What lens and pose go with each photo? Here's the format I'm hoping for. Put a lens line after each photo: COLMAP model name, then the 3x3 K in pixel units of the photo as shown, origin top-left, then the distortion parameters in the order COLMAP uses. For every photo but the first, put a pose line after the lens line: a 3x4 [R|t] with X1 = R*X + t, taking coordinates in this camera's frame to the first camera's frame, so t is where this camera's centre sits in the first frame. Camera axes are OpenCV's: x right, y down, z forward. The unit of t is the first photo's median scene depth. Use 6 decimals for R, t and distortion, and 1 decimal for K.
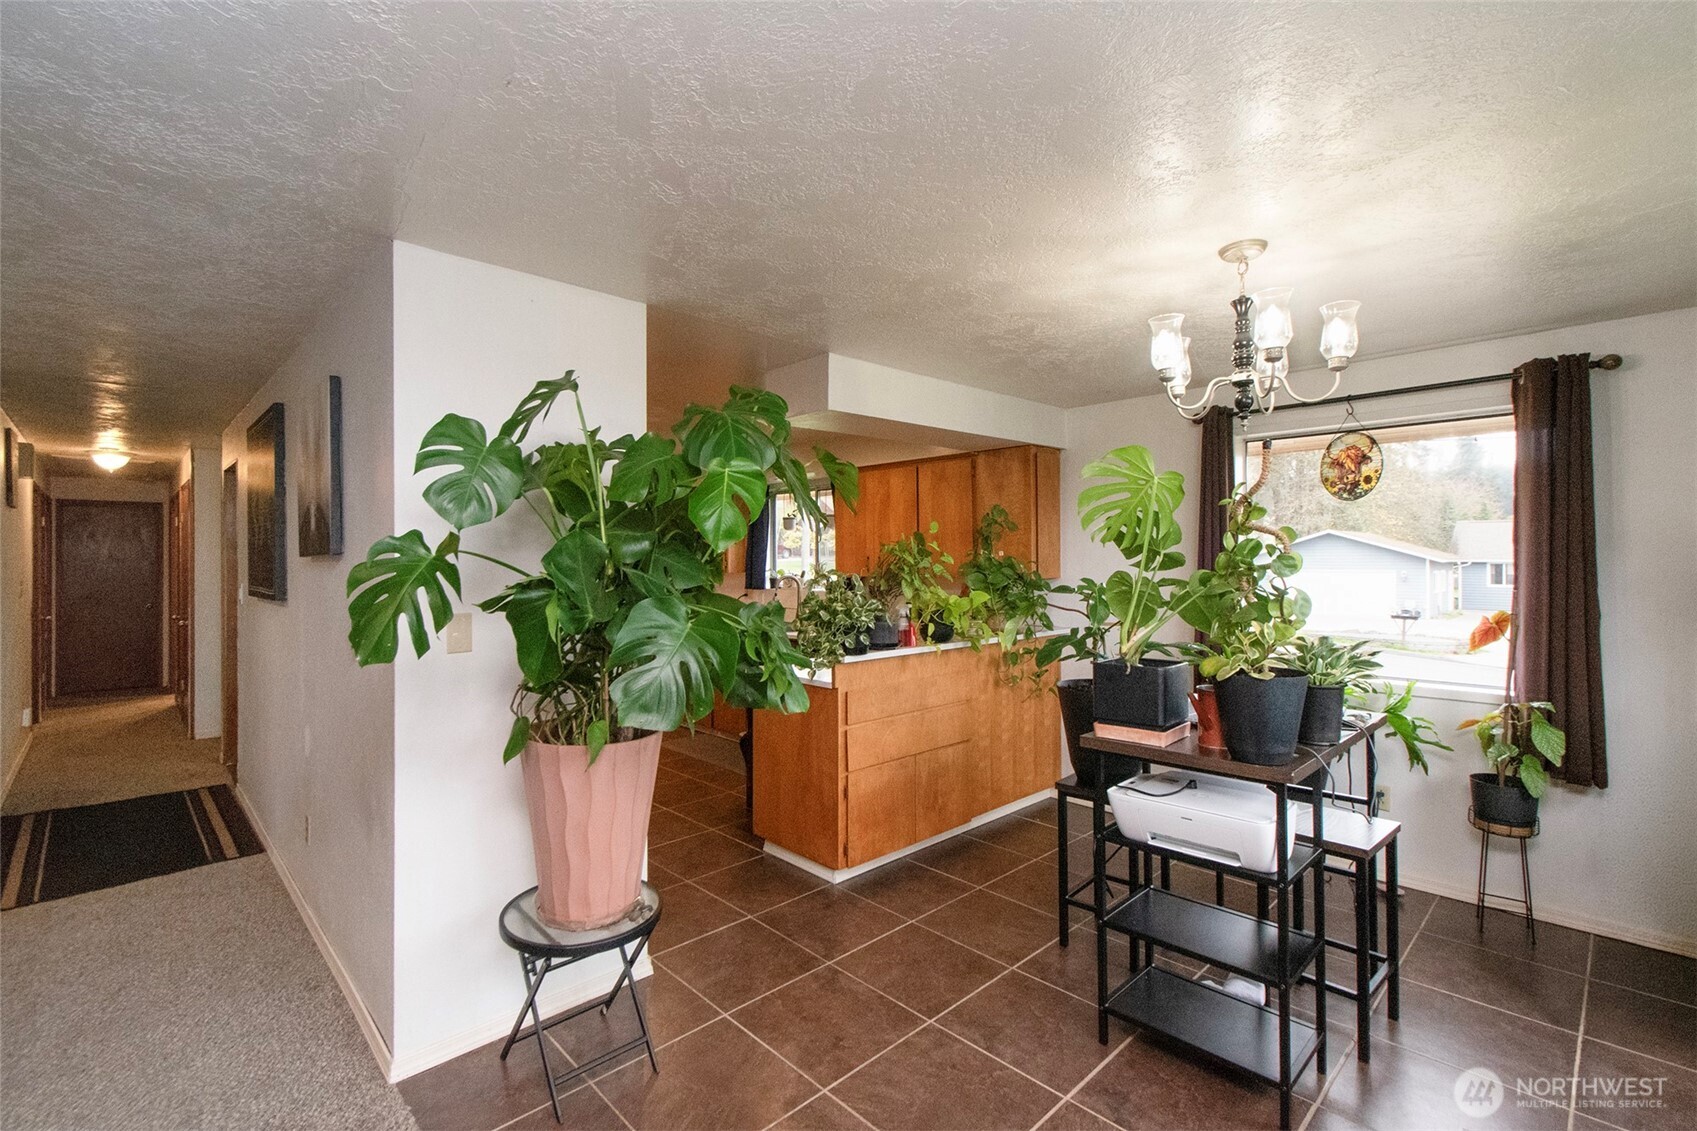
lens RADIAL K [[748.7, 0, 824.4], [0, 748.7, 553.8], [0, 0, 1]] dist [0.000623, -0.000454]
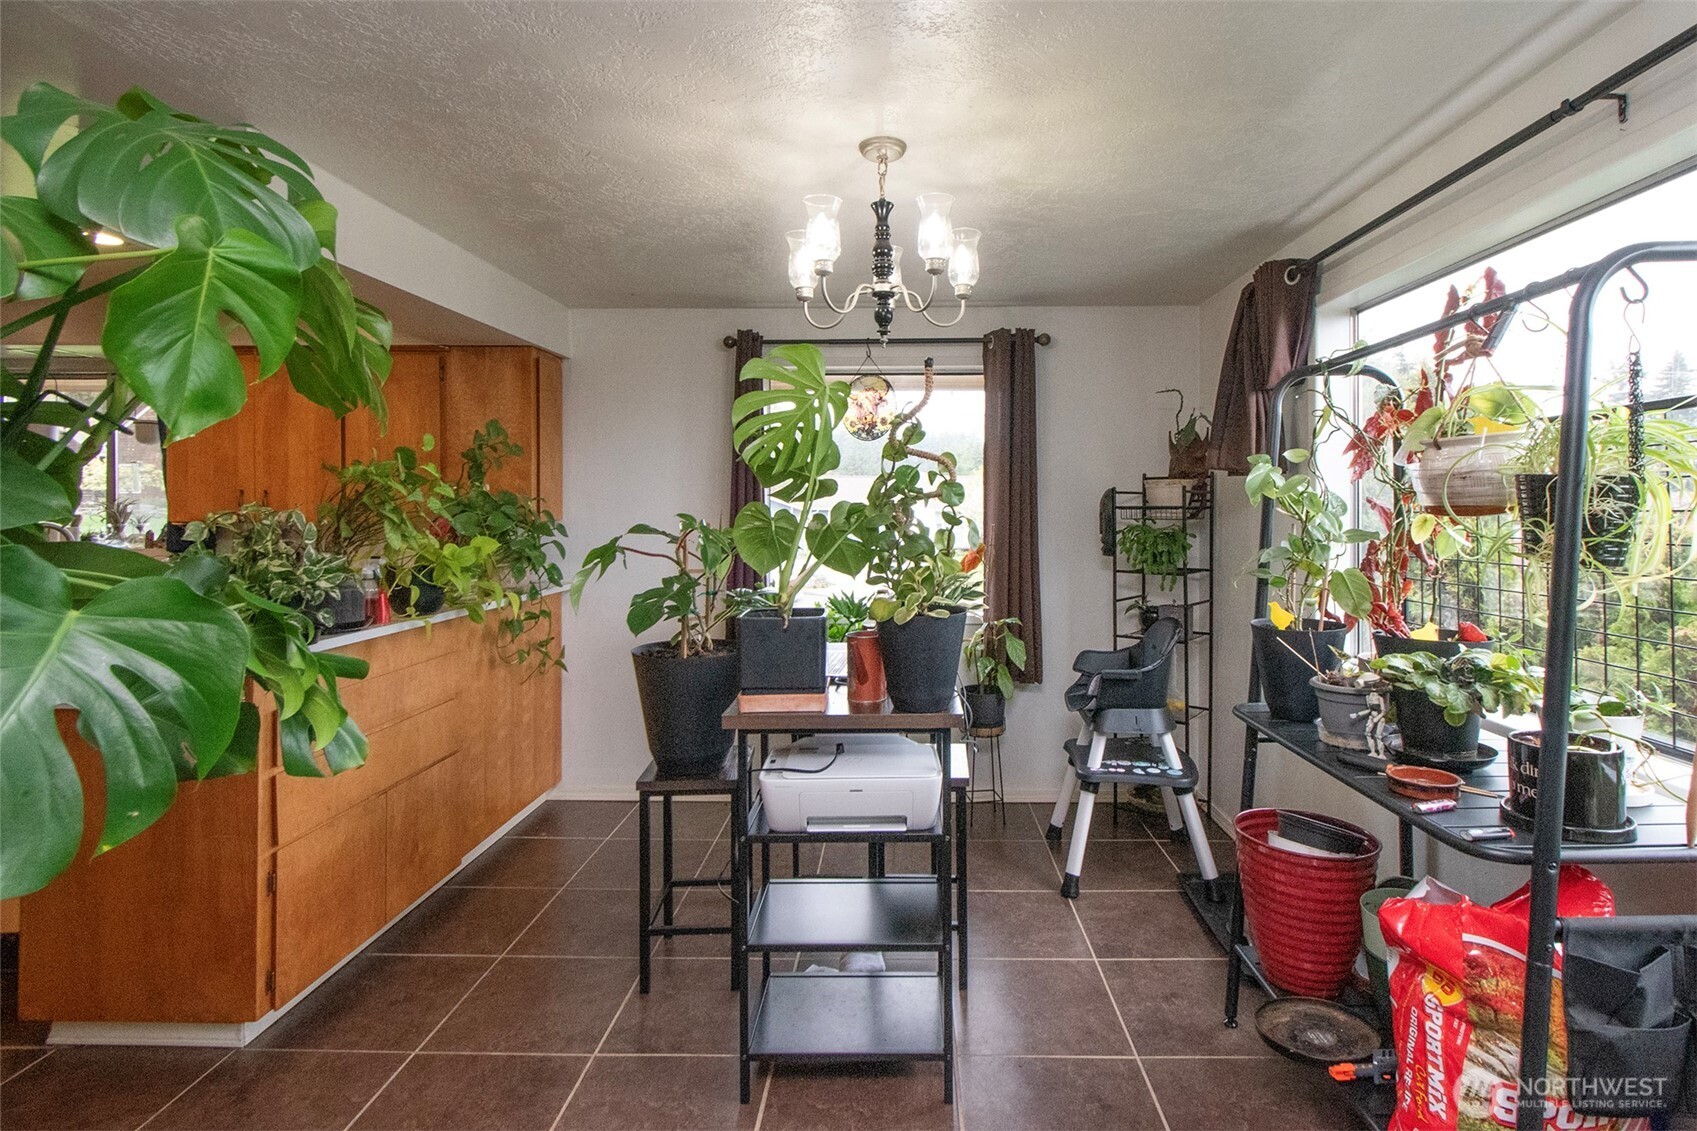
lens RADIAL K [[819.0, 0, 852.0], [0, 819.0, 505.1], [0, 0, 1]] dist [0.004106, 0.001588]
pose [[0.696756, 0.007664, 0.717268, -0.119750], [-0.008824, 0.999959, -0.002113, 0.019869], [-0.717254, -0.004857, 0.696795, 0.224933]]
